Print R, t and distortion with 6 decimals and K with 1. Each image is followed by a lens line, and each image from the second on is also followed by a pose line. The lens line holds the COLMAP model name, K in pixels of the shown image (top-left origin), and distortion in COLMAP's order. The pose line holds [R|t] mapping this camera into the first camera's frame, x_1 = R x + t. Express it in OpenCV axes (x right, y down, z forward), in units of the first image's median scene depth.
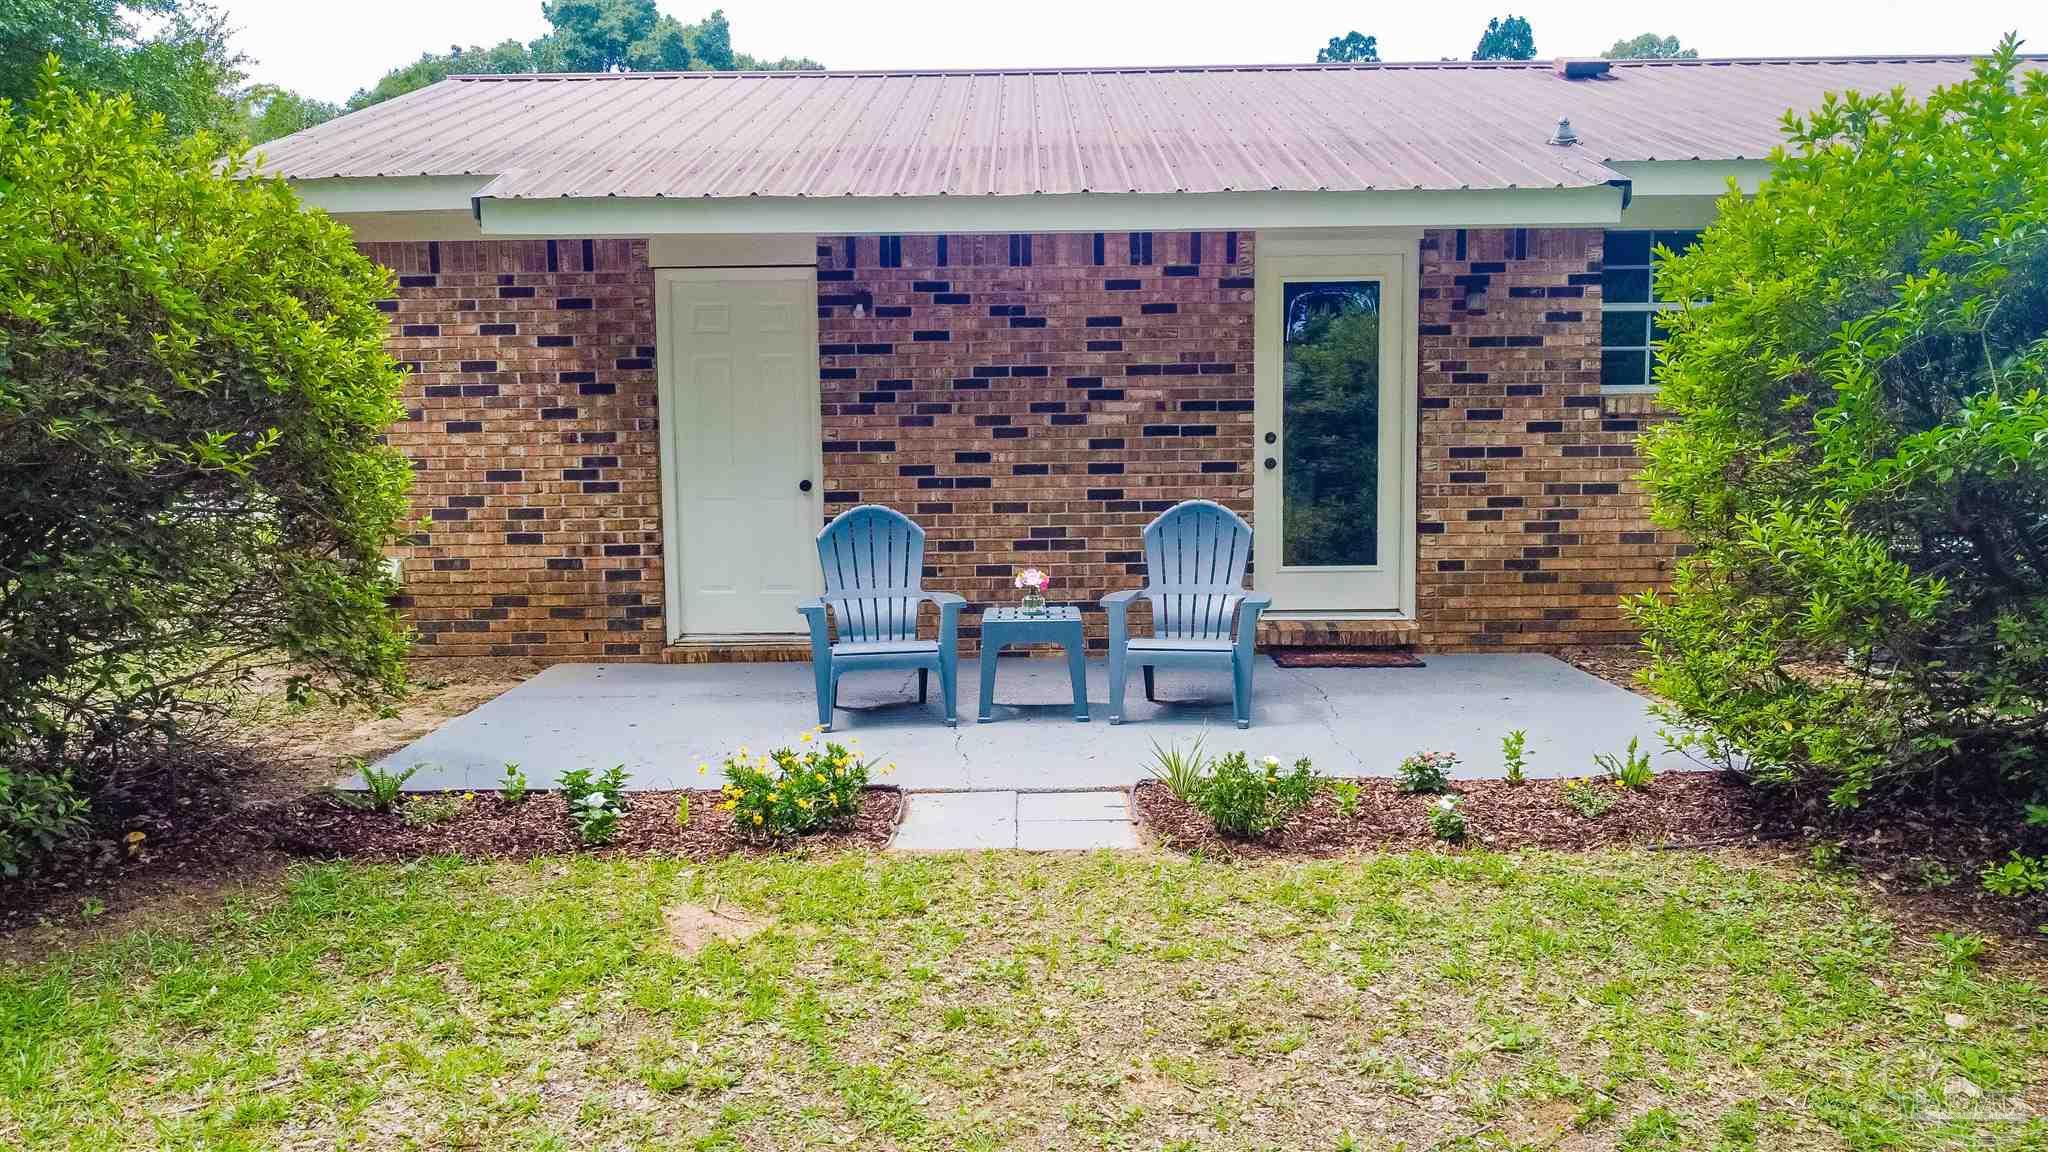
lens RADIAL K [[1557.6, 0, 1026.7], [0, 1557.6, 570.6], [0, 0, 1]] dist [-0.005810, 0.001188]
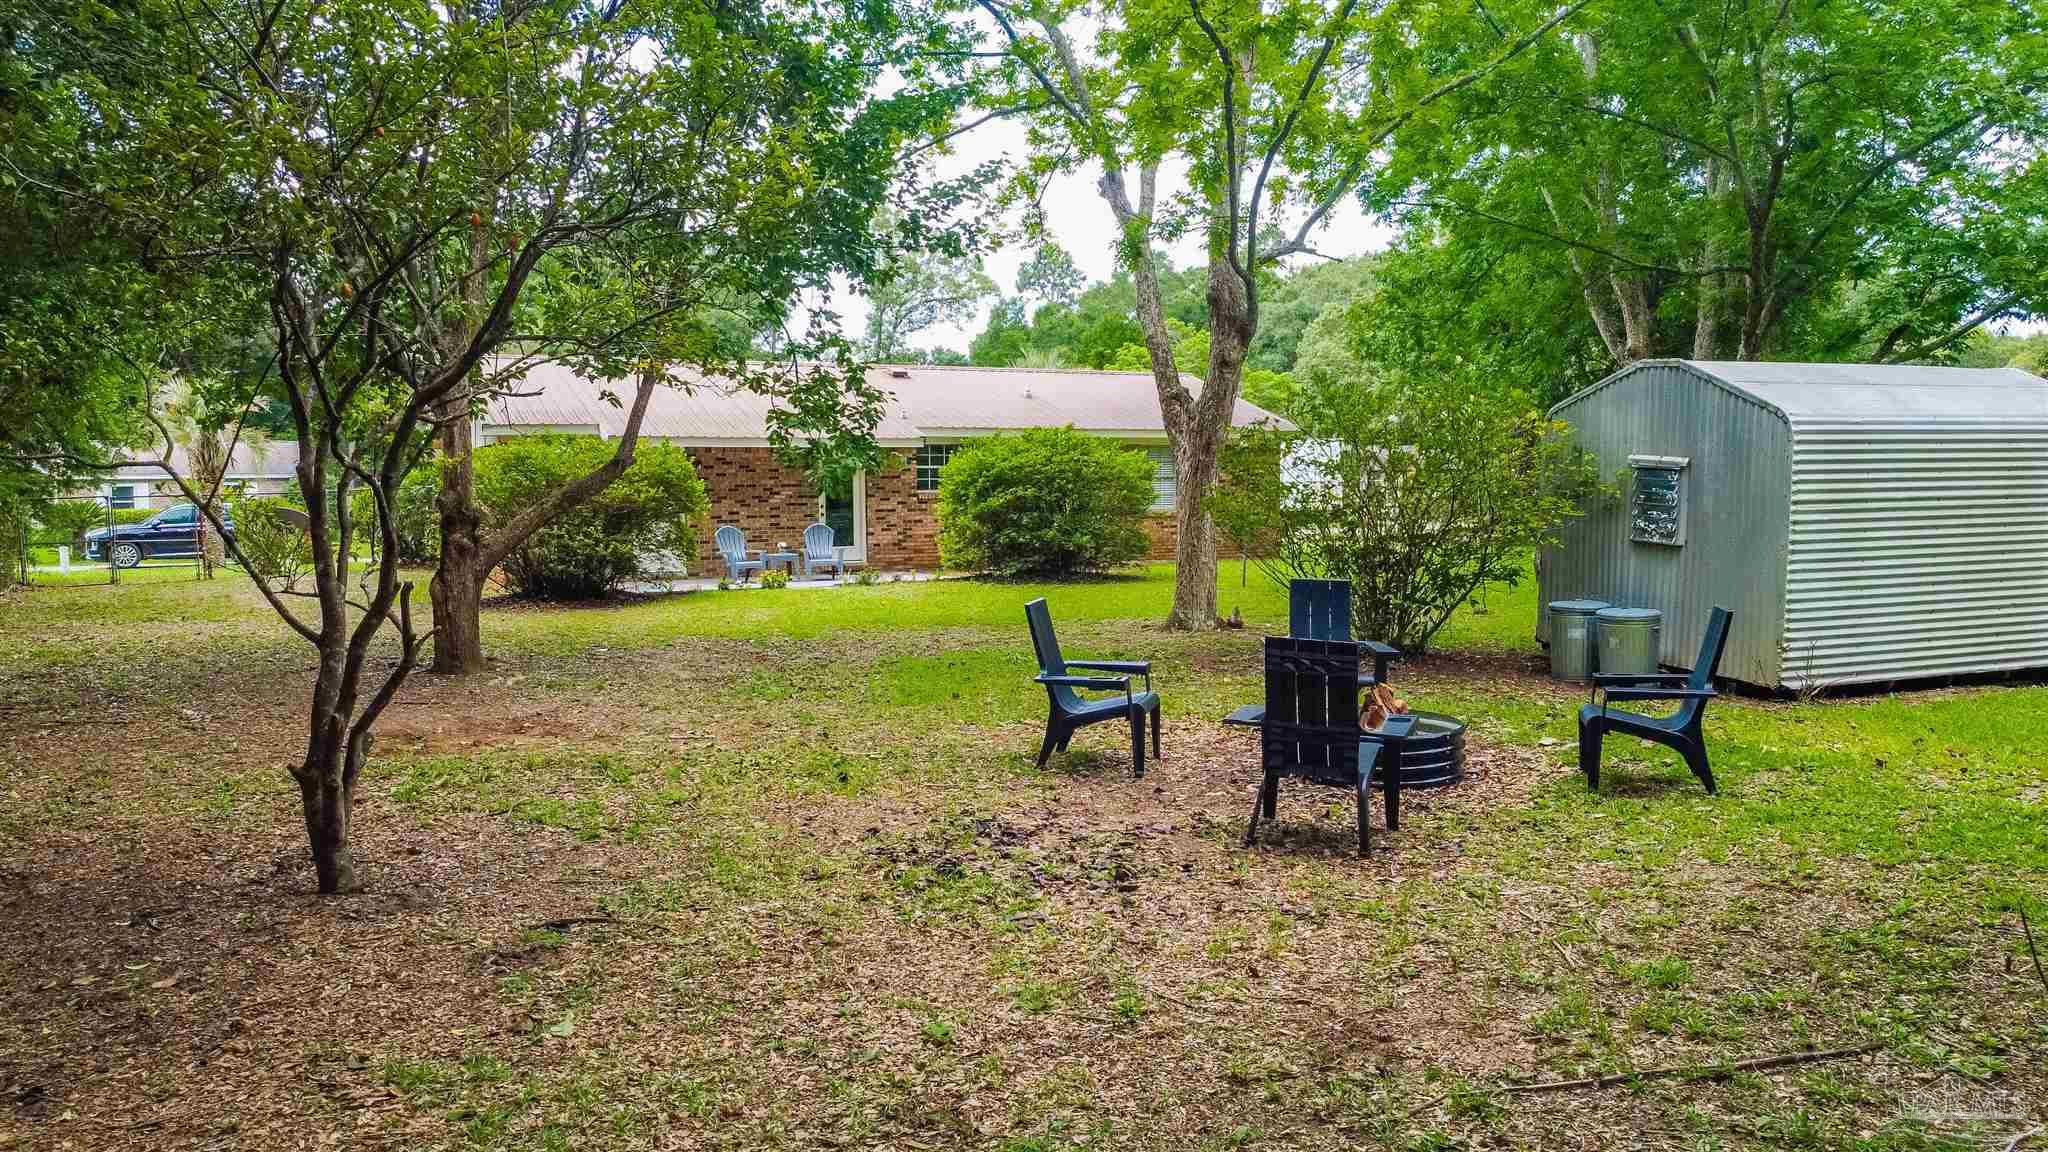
lens RADIAL K [[1557.6, 0, 1017.5], [0, 1557.6, 578.8], [0, 0, 1]] dist [-0.005810, 0.001188]
pose [[0.893506, -0.026015, 0.448297, -0.940518], [0.045703, 0.998405, -0.033153, 0.191260], [-0.446719, 0.050111, 0.893270, -2.069119]]
